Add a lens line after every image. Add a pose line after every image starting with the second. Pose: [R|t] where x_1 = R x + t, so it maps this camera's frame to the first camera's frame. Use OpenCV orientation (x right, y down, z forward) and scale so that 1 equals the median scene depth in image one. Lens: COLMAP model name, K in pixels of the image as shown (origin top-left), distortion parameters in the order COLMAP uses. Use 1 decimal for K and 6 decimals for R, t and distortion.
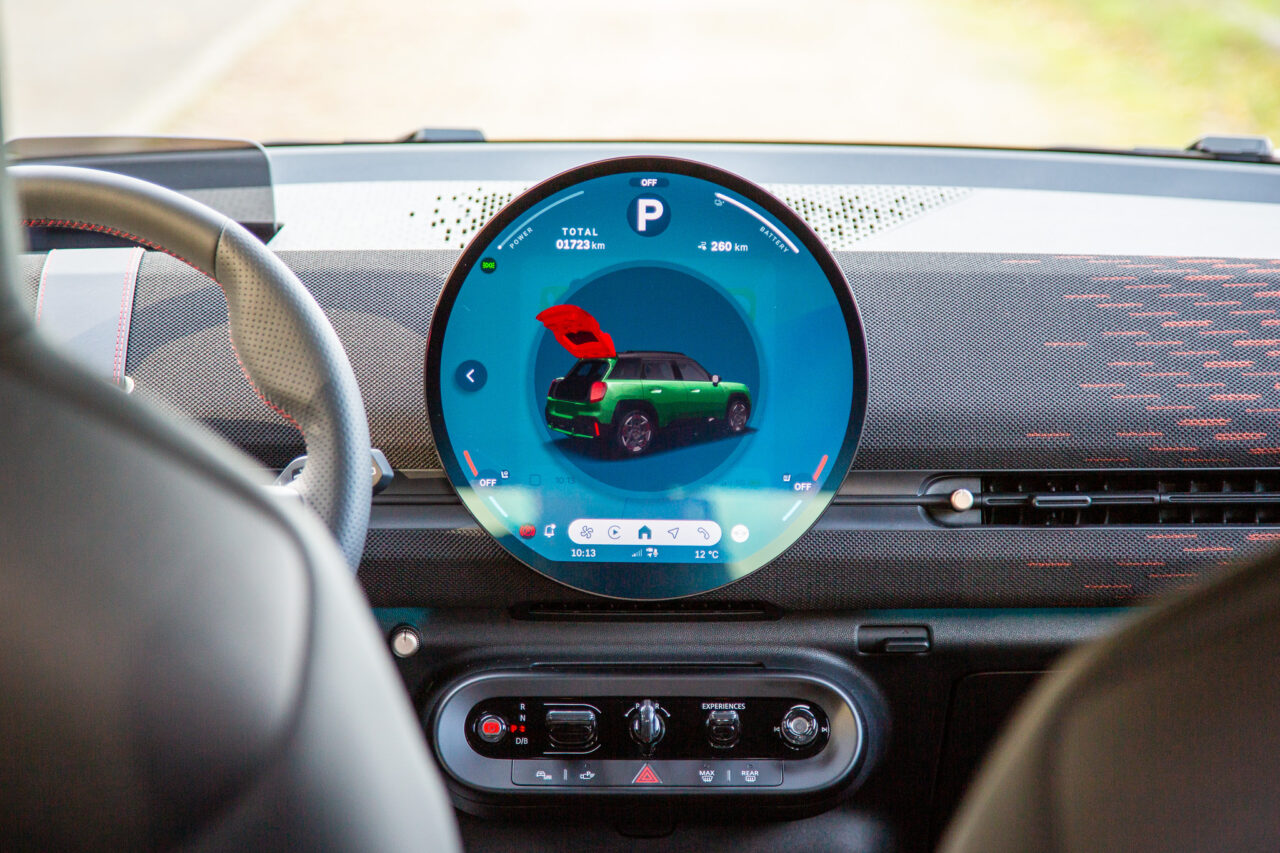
lens RADIAL K [[3874.6, 0, 638.9], [0, 3874.6, 423.0], [0, 0, 1]] dist [0.895985, 0.000000]
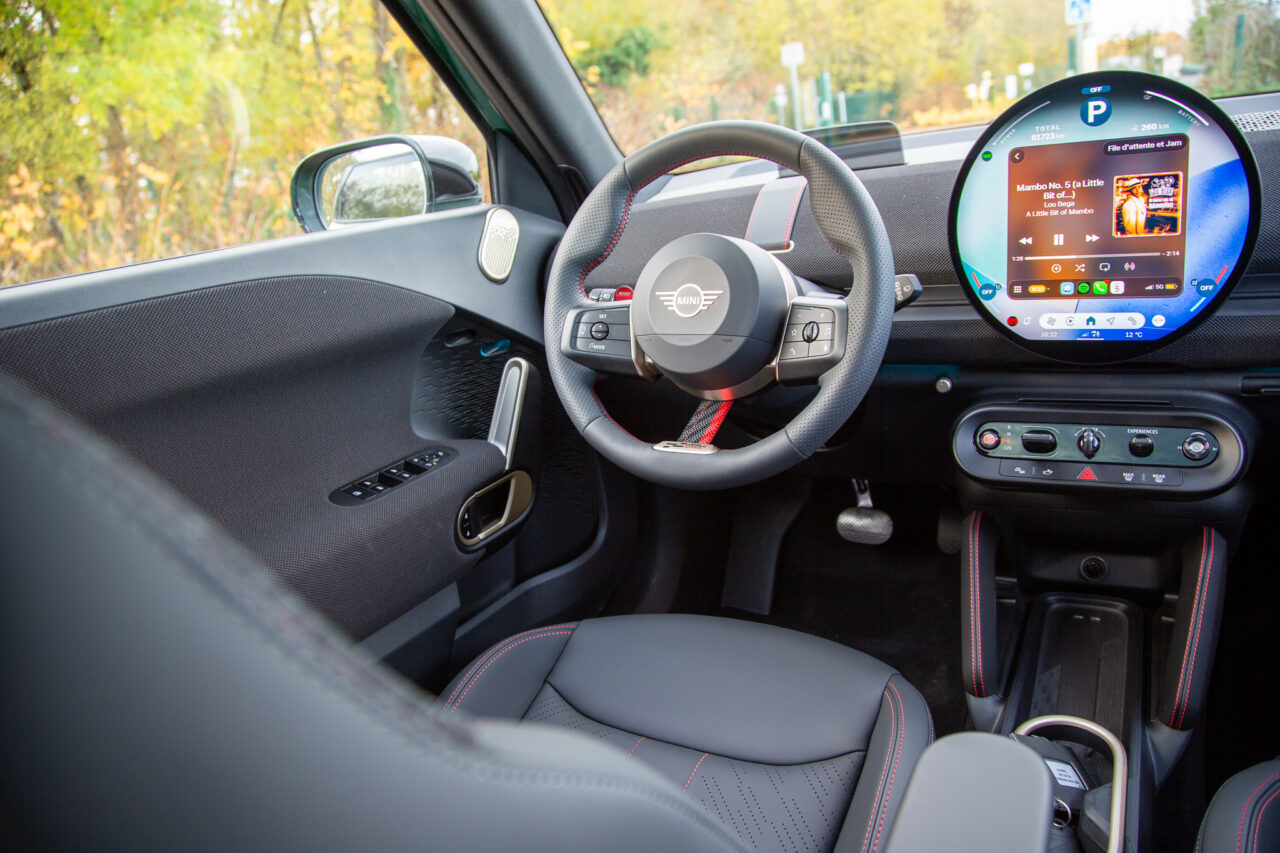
lens RADIAL K [[880.2, 0, 637.8], [0, 880.2, 426.8], [0, 0, 1]] dist [-0.086235, 0.027184]
pose [[0.868166, 0.032873, -0.495184, 0.016044], [0.050129, 0.986892, 0.153402, 0.008023], [0.493735, -0.158002, 0.855138, 0.606959]]
